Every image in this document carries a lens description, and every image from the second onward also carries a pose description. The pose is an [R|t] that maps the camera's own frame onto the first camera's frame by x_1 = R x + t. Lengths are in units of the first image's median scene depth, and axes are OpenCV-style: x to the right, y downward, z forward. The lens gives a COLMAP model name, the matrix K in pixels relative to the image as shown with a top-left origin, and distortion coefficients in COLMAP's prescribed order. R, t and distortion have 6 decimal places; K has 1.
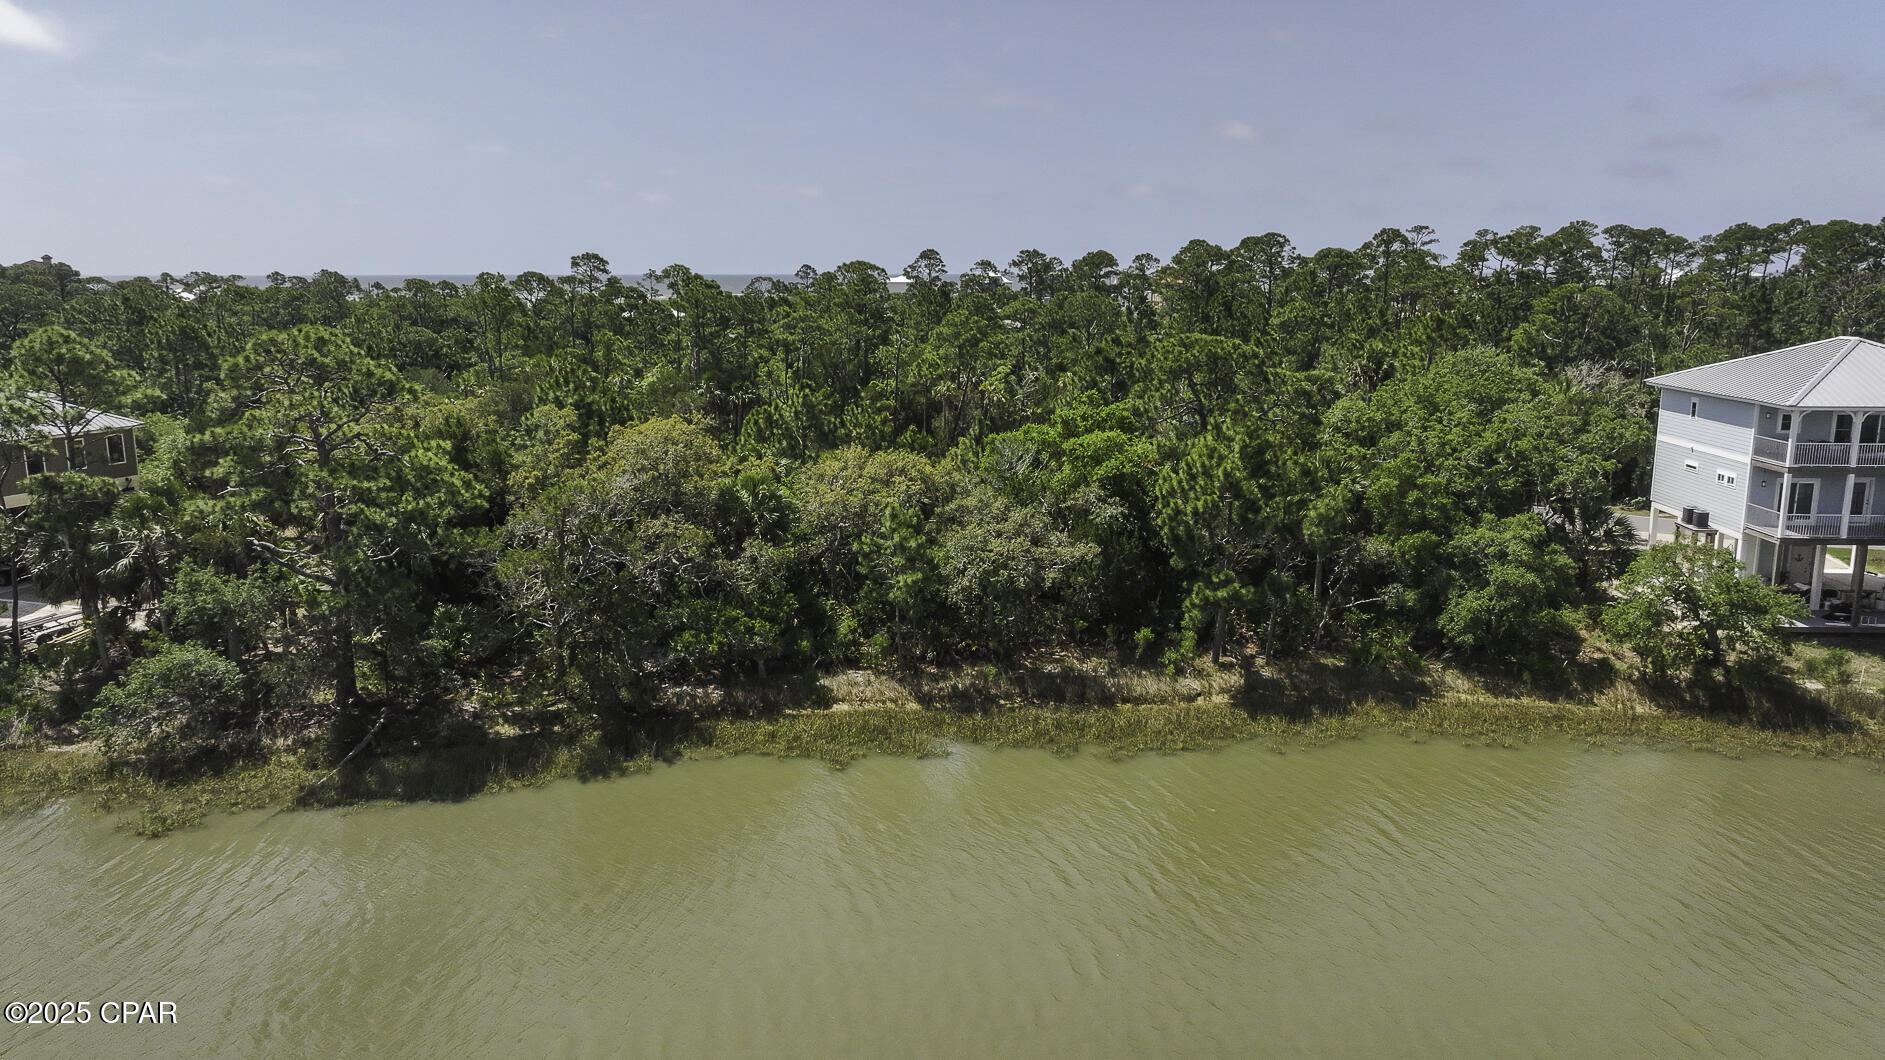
lens RADIAL K [[1316.9, 0, 942.5], [0, 1316.9, 530.0], [0, 0, 1]] dist [0.000696, -0.000988]
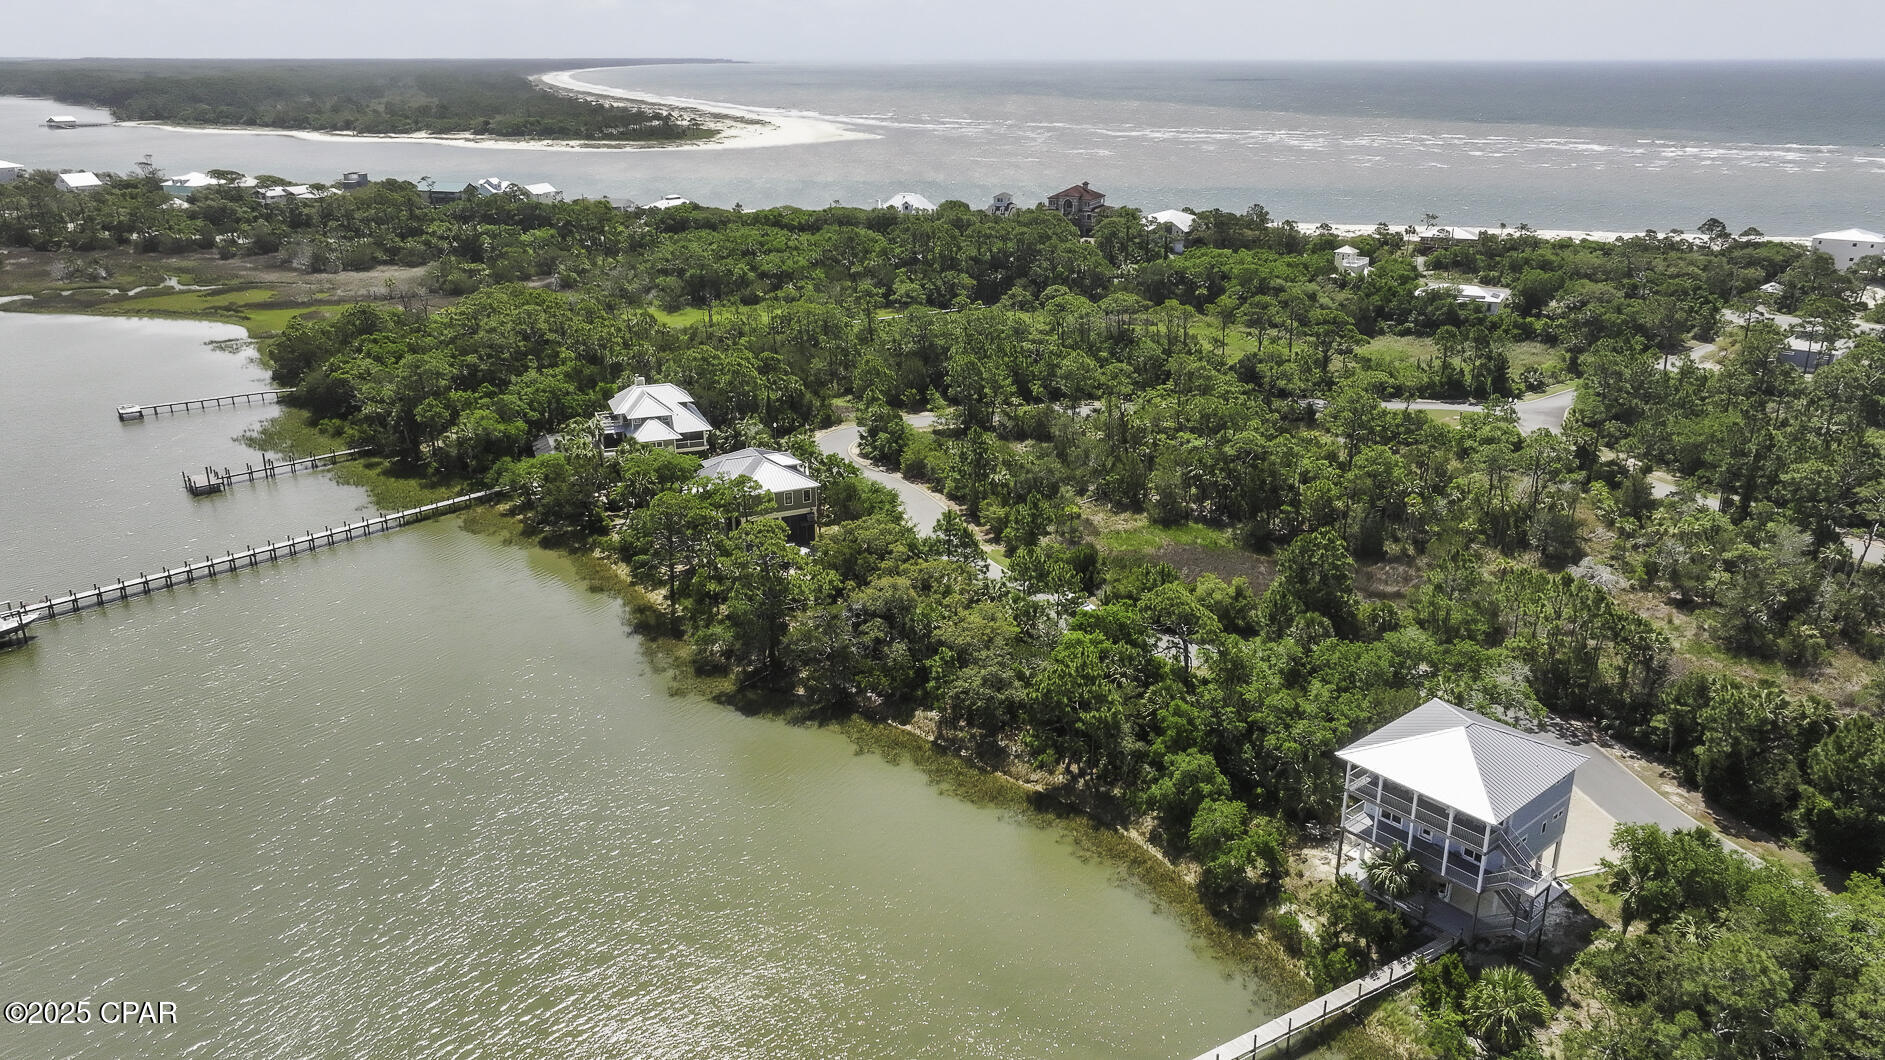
lens RADIAL K [[1316.9, 0, 942.5], [0, 1316.9, 530.0], [0, 0, 1]] dist [0.000696, -0.000988]
pose [[0.678195, 0.246760, -0.692215, 1.405080], [-0.141312, 0.968151, 0.206675, -0.651659], [0.721167, -0.042347, 0.691465, -0.493120]]
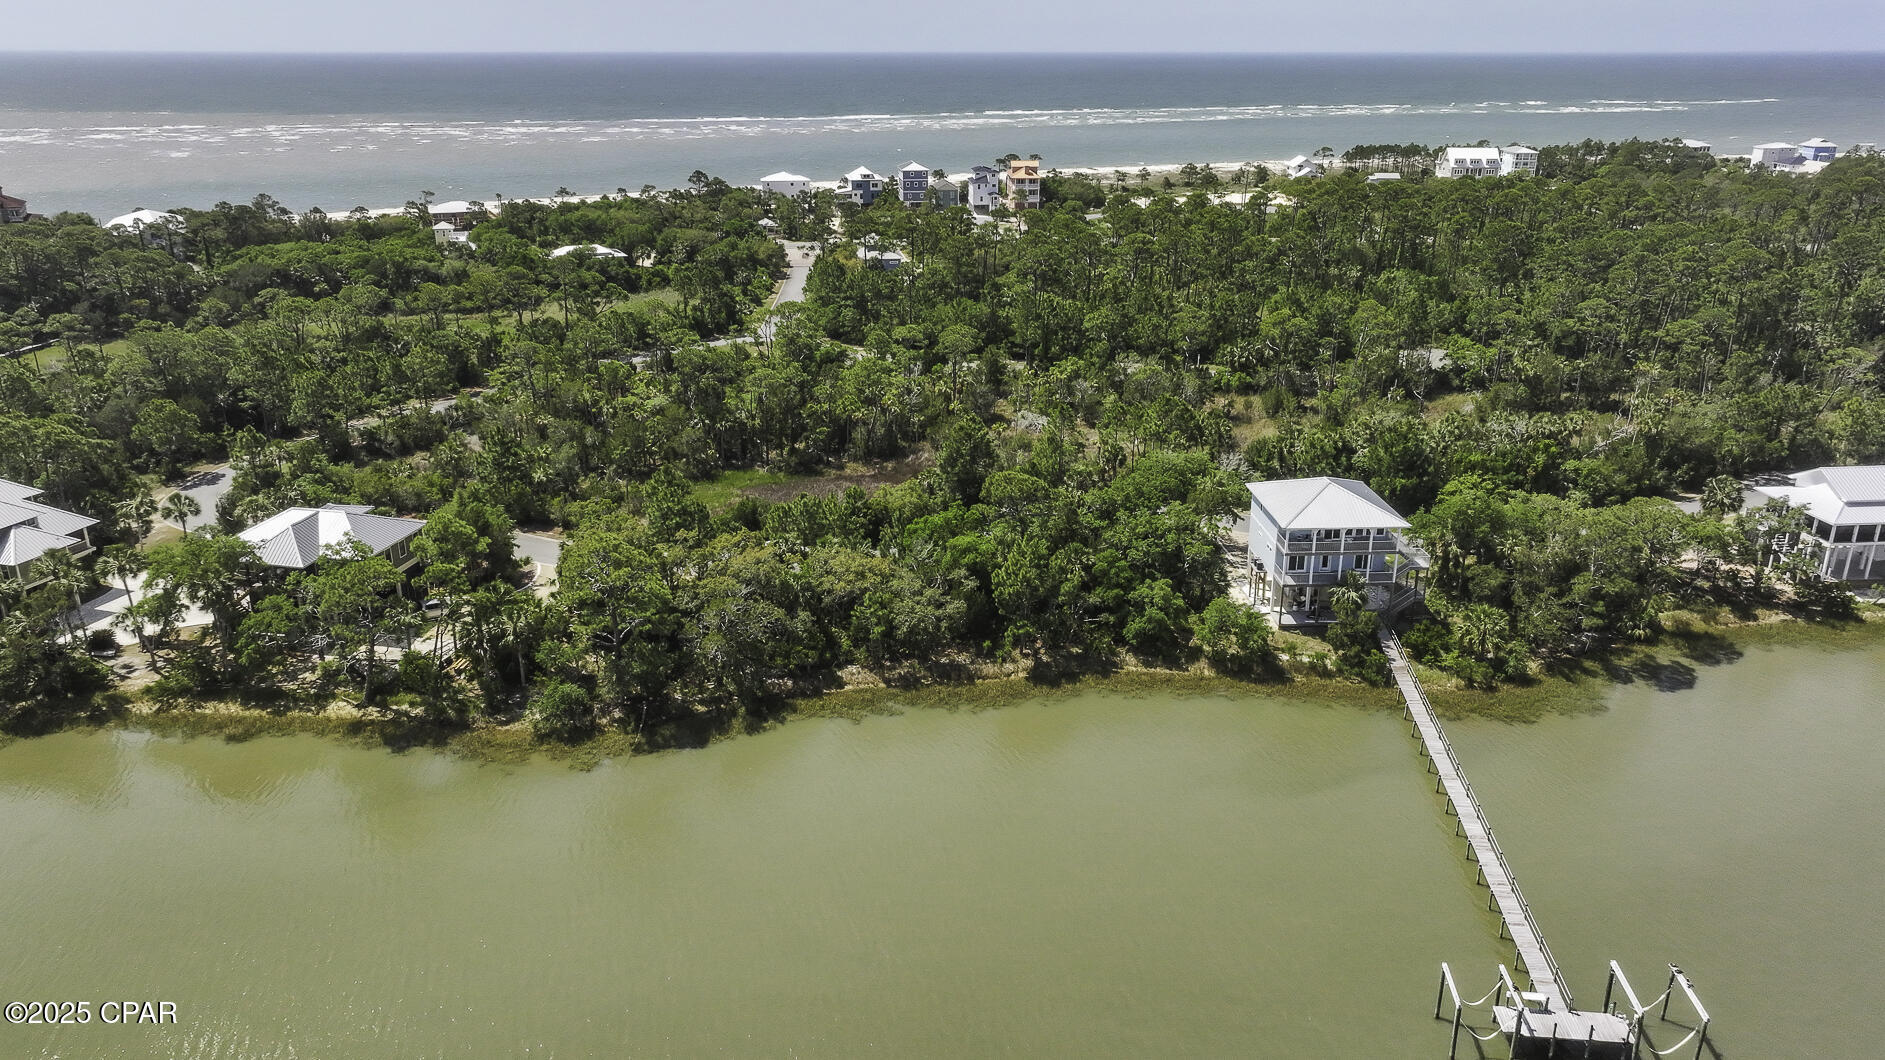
lens RADIAL K [[1316.9, 0, 942.5], [0, 1316.9, 530.0], [0, 0, 1]] dist [0.000696, -0.000988]
pose [[0.994412, -0.033021, 0.100274, -0.129617], [0.017554, 0.988319, 0.151387, -0.437170], [-0.104102, -0.148781, 0.983375, -1.085339]]
